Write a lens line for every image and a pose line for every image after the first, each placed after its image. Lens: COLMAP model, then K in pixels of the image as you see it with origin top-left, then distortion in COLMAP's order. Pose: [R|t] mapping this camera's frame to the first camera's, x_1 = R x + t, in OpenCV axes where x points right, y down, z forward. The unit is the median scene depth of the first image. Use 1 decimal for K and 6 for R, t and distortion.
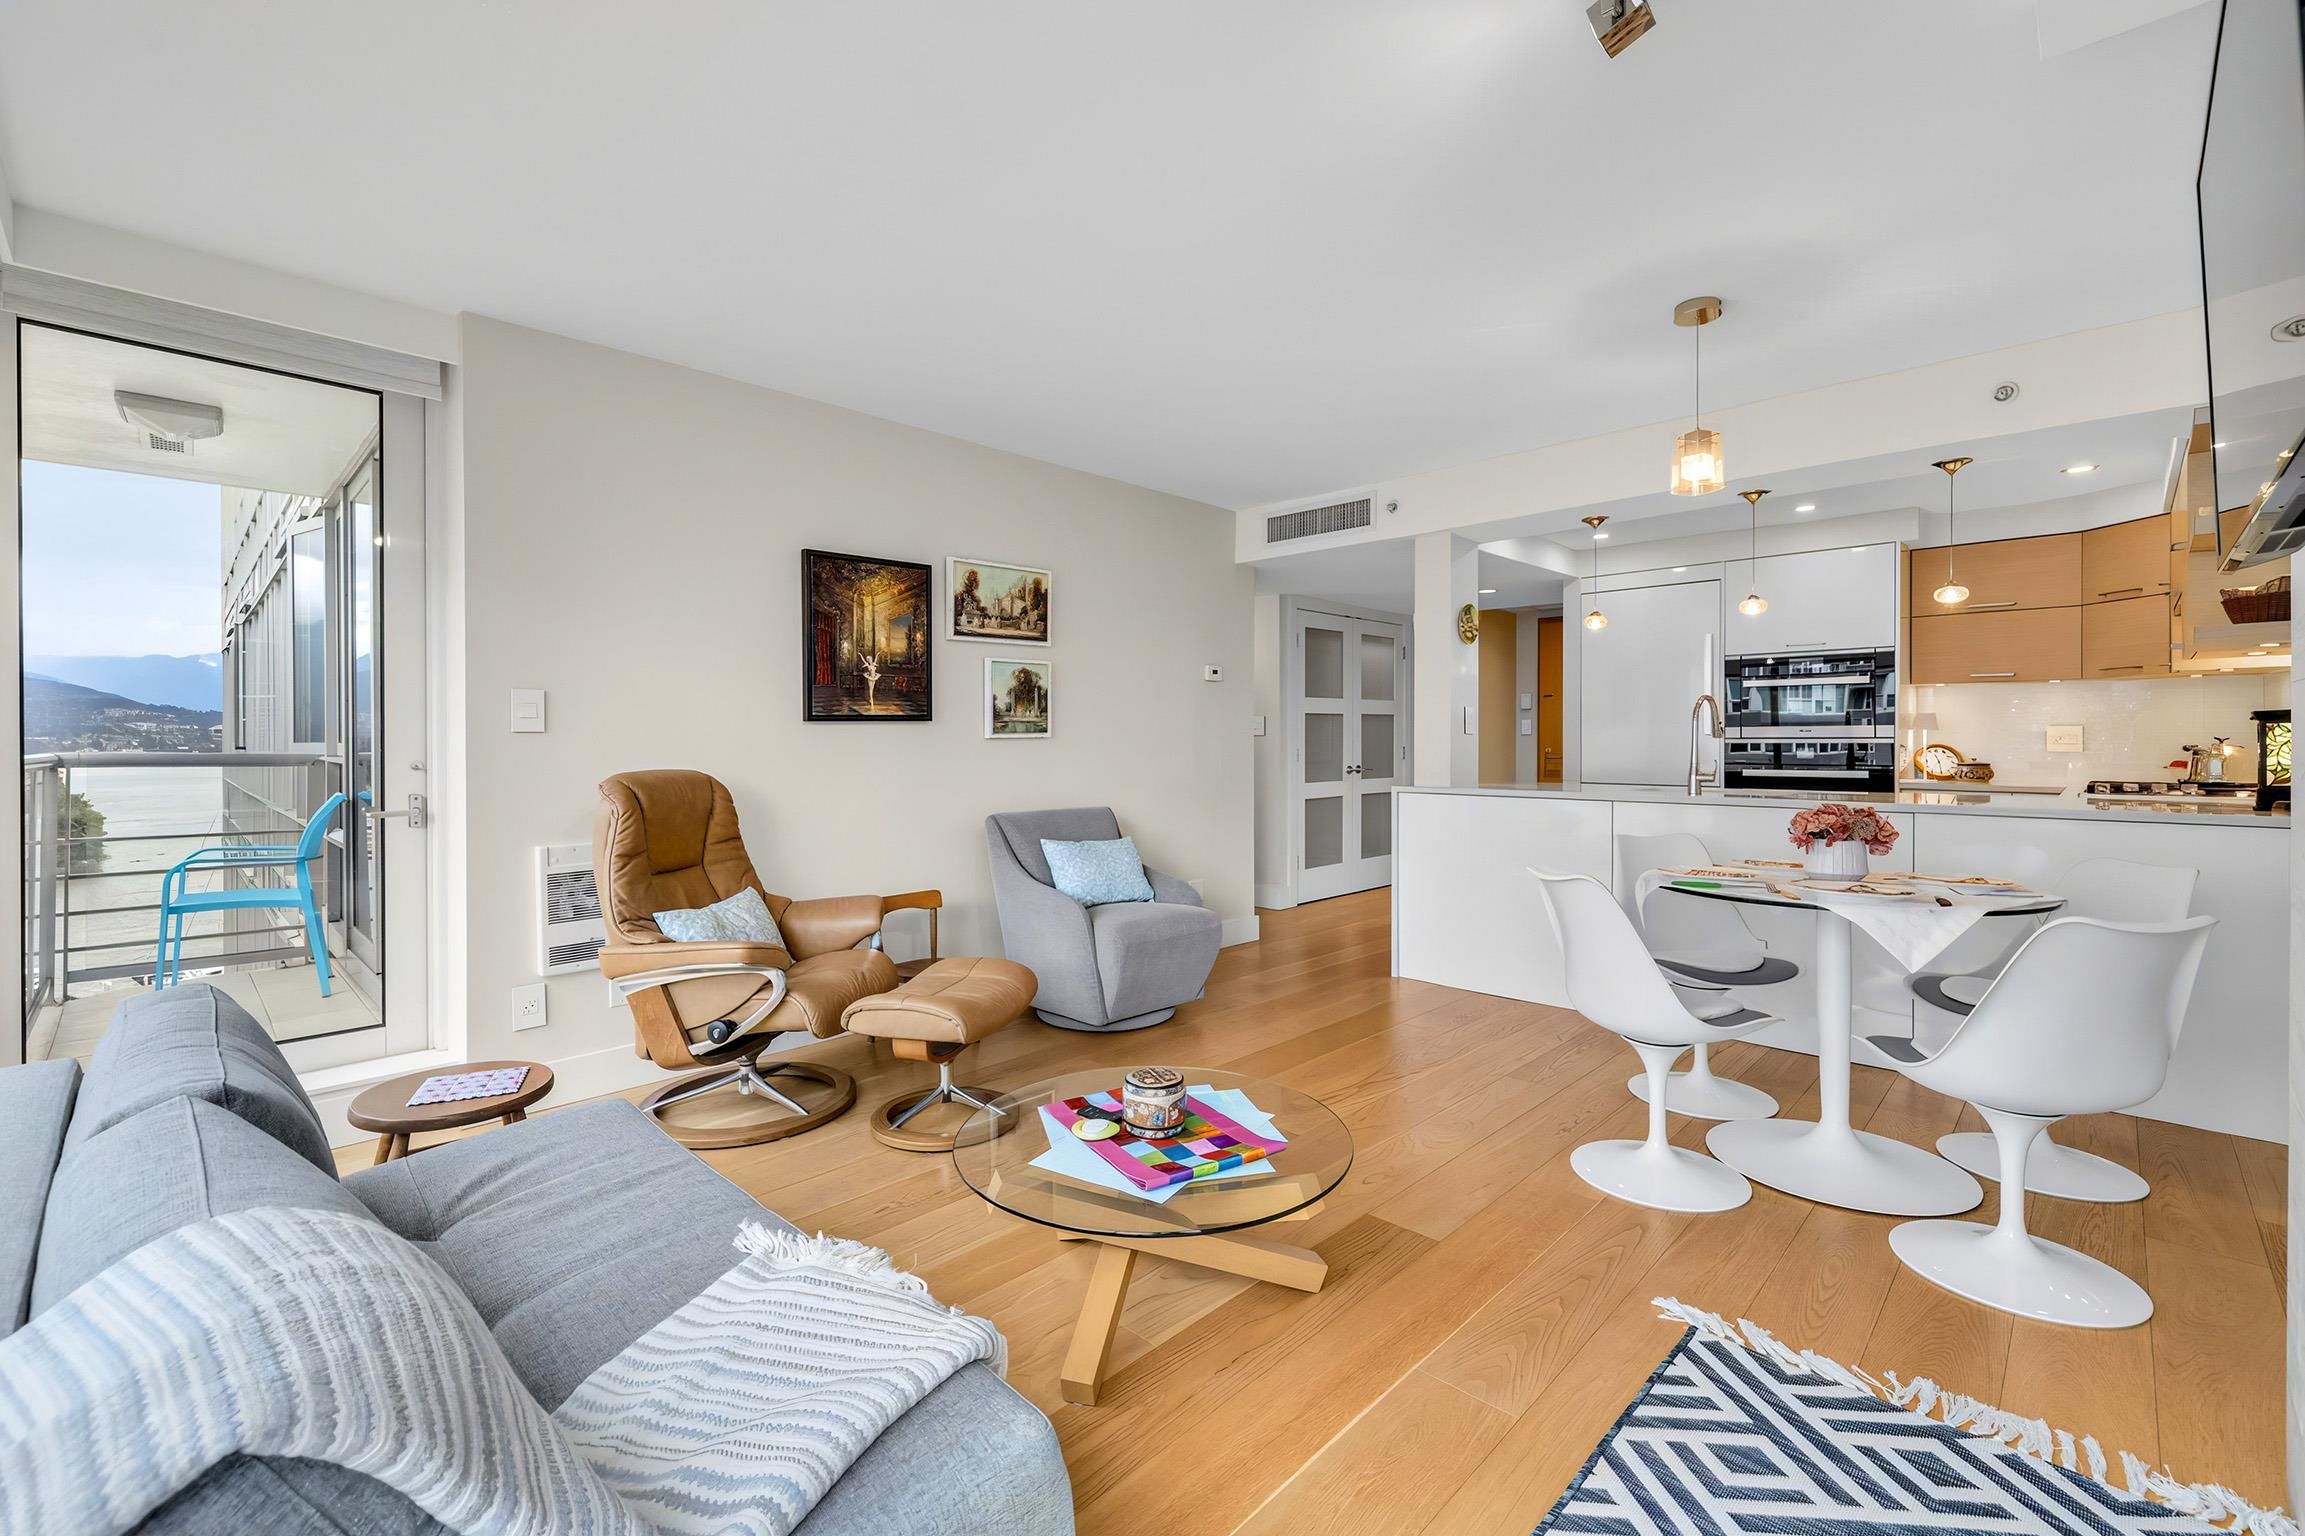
lens RADIAL K [[968.2, 0, 1152.5], [0, 968.2, 768.0], [0, 0, 1]] dist [0.000280, 0.000093]
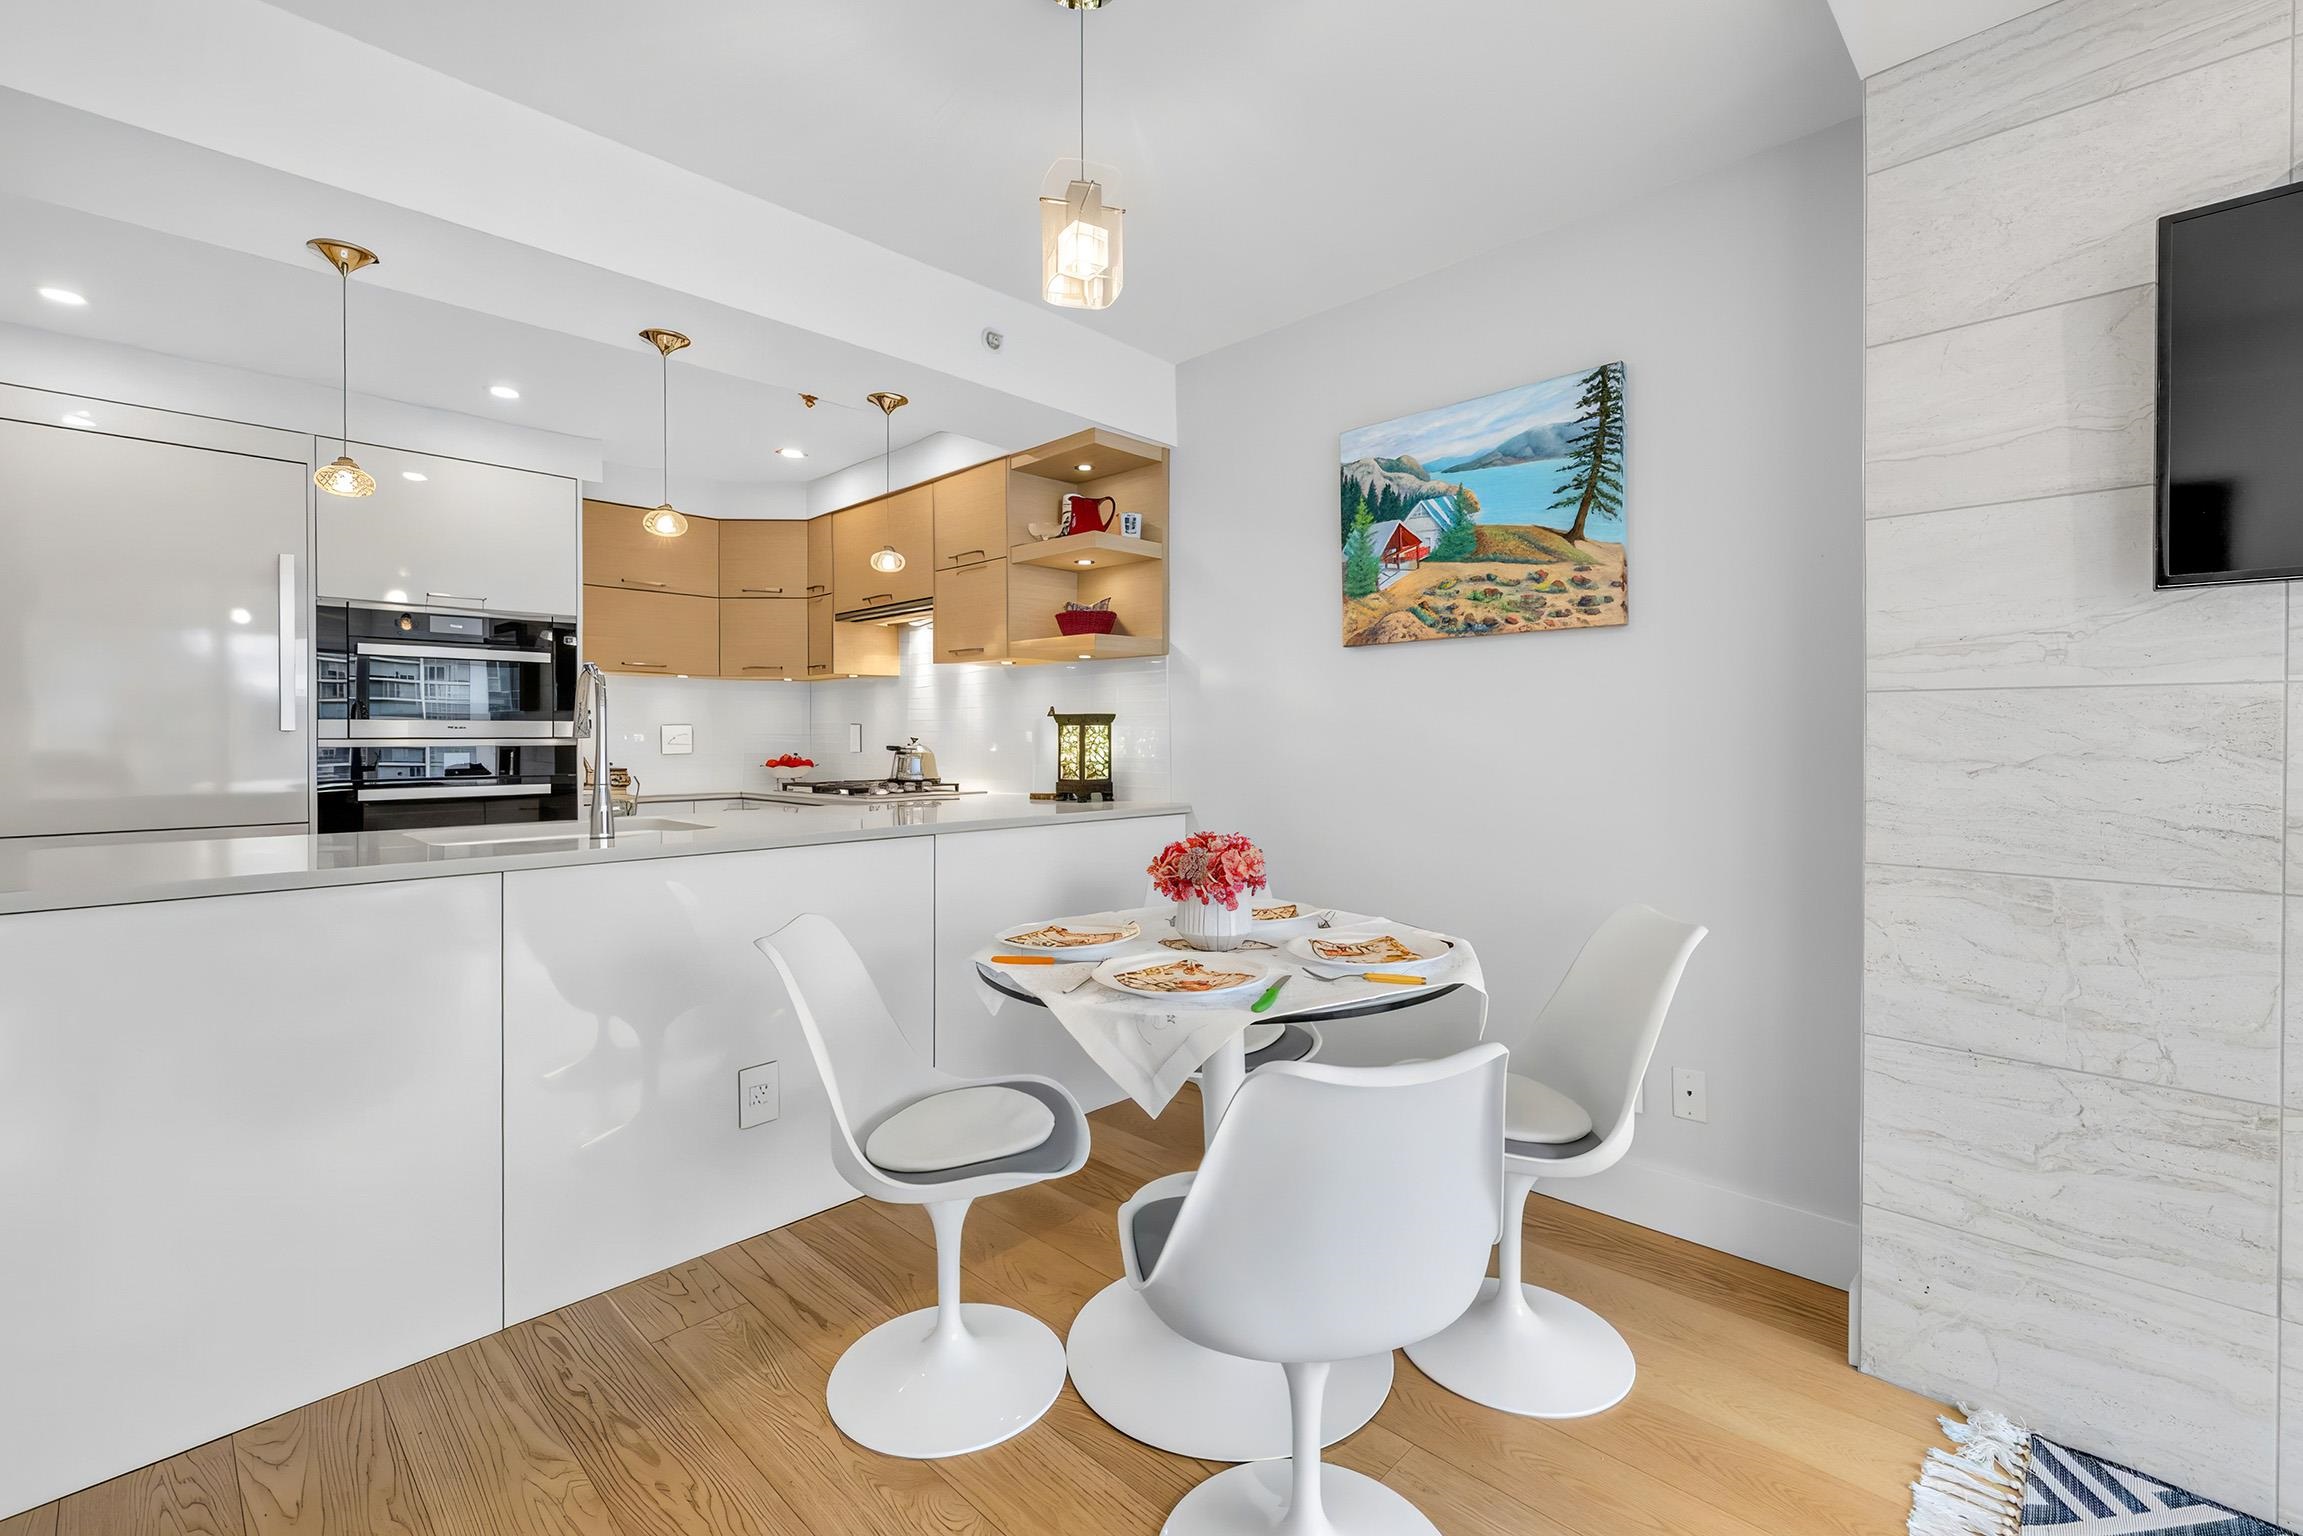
lens RADIAL K [[977.6, 0, 1148.1], [0, 977.6, 744.8], [0, 0, 1]] dist [-0.000391, 0.000219]
pose [[-0.001241, -0.006340, 0.999979, 0.005330], [0.033837, 0.999407, 0.006379, -0.016748], [-0.999427, 0.033844, -0.001026, 0.586421]]
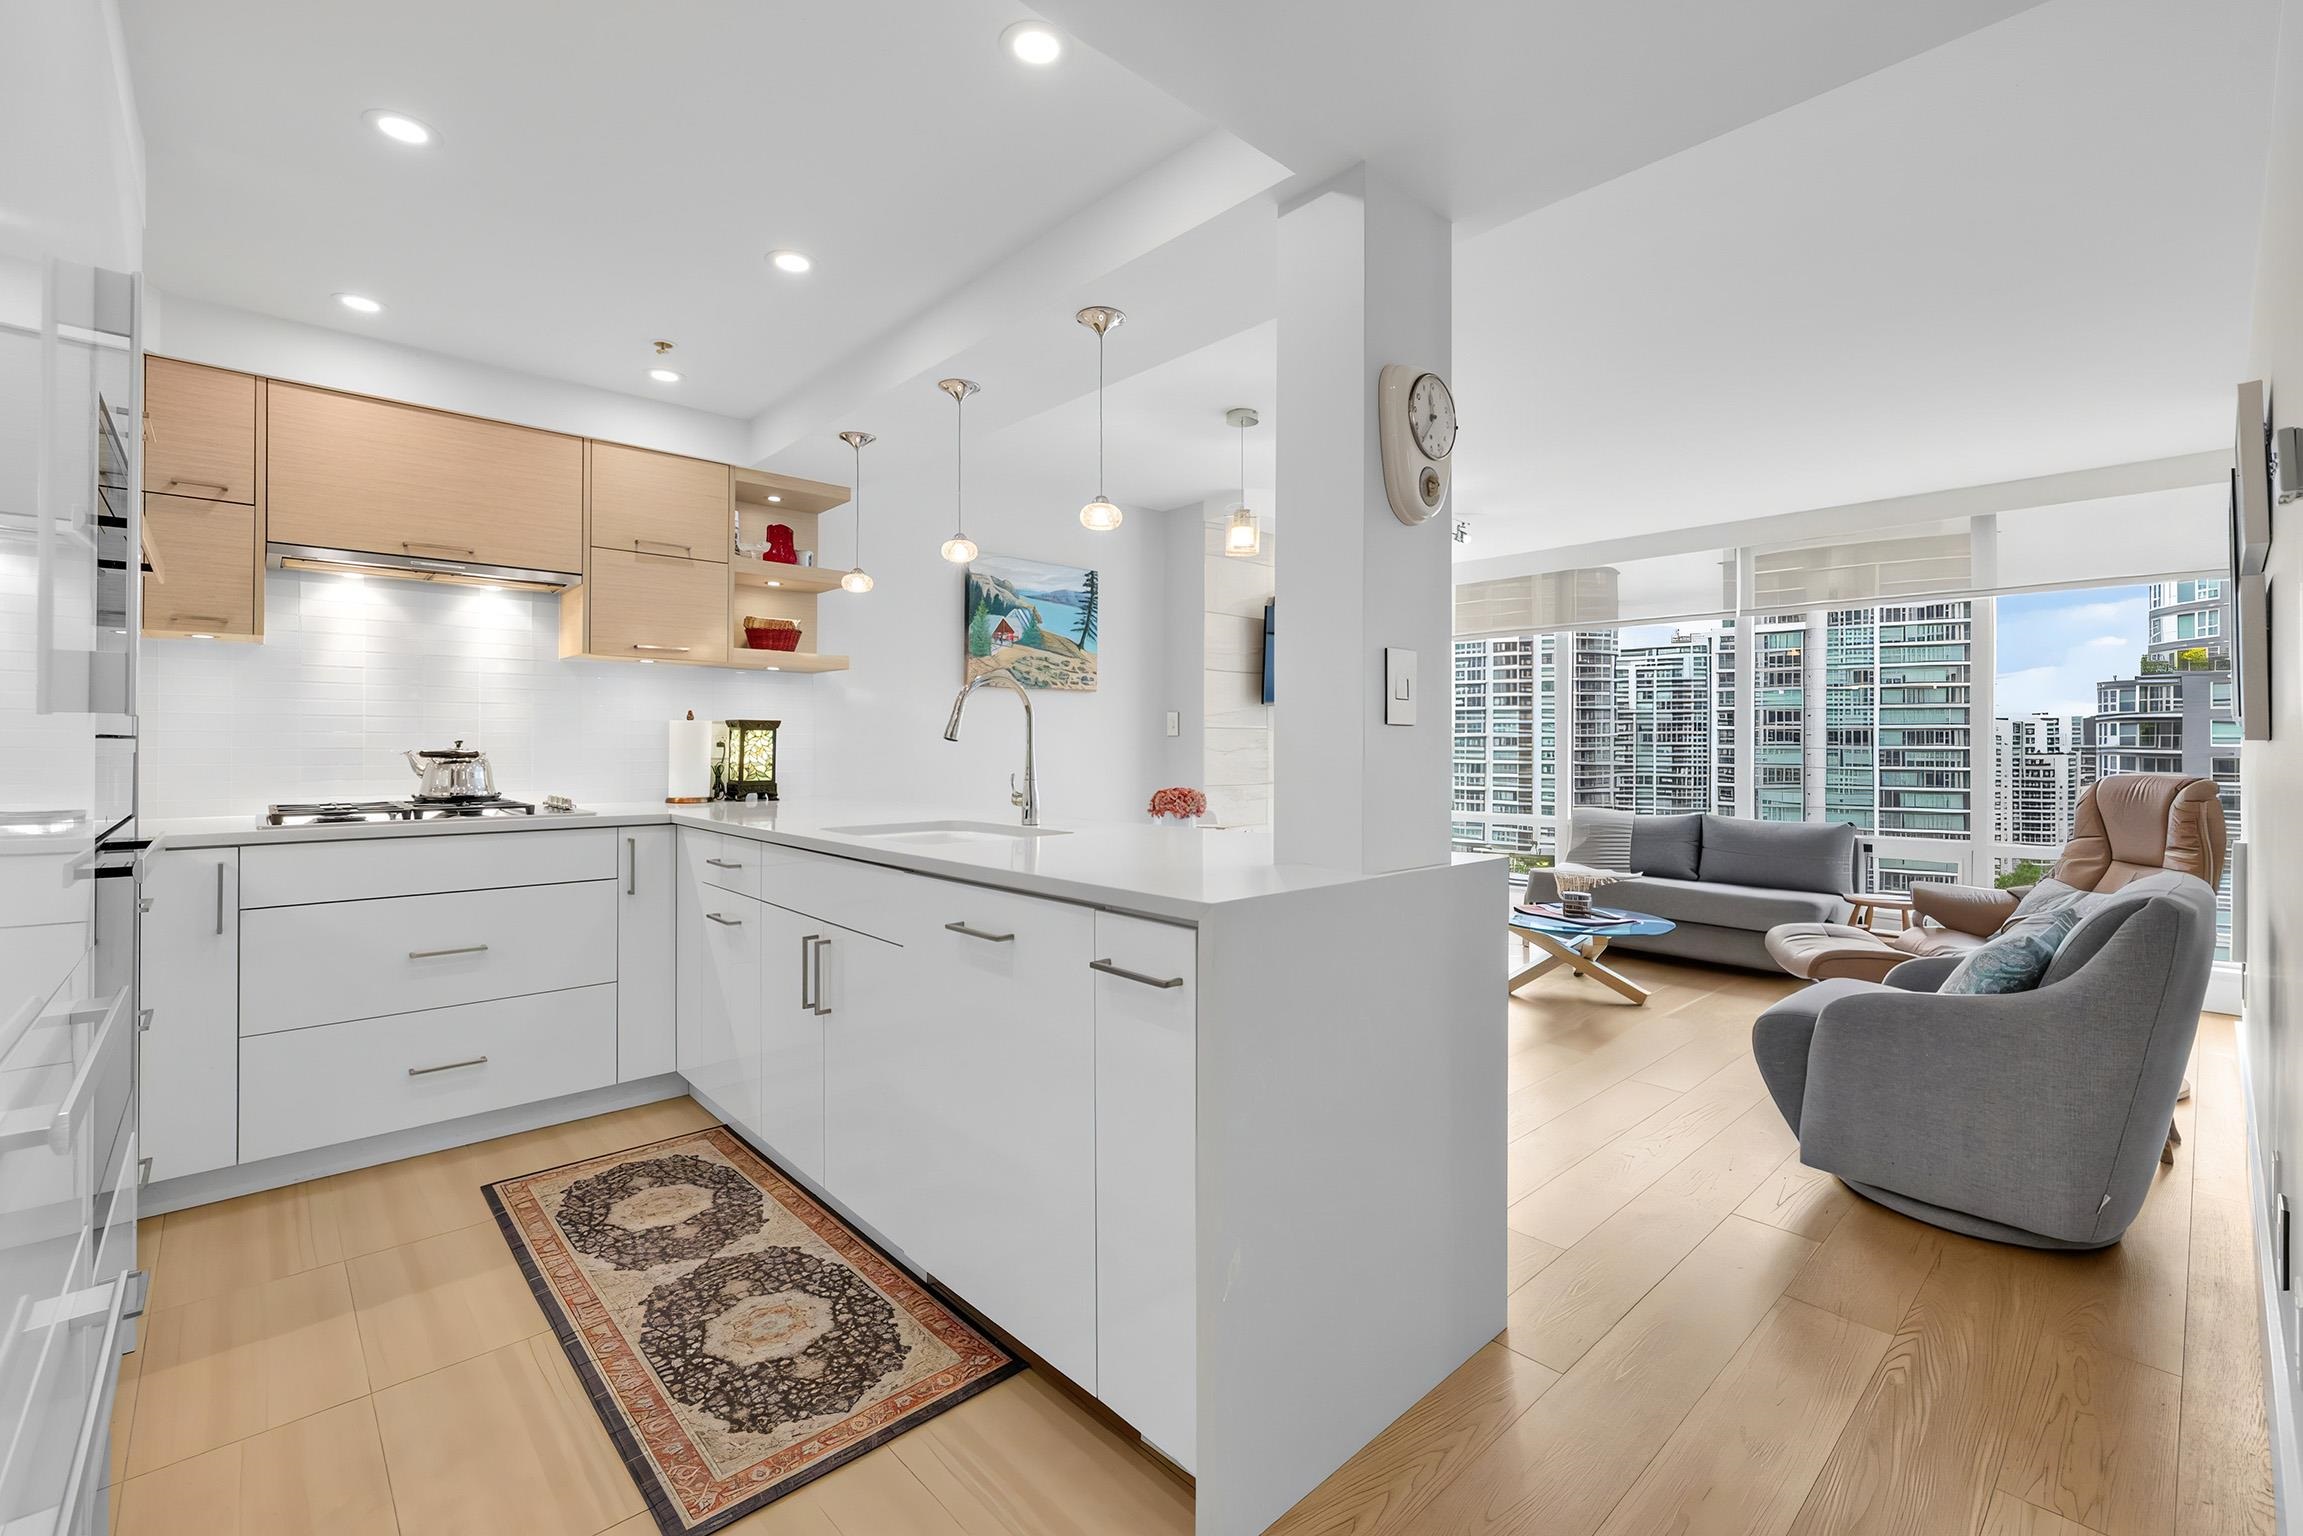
lens RADIAL K [[977.6, 0, 1148.1], [0, 977.6, 744.8], [0, 0, 1]] dist [-0.000391, 0.000219]
pose [[-0.998201, -0.000845, 0.059952, 0.374320], [0.001115, 0.999466, 0.032657, -0.042502], [-0.059948, 0.032665, -0.997667, 1.412666]]
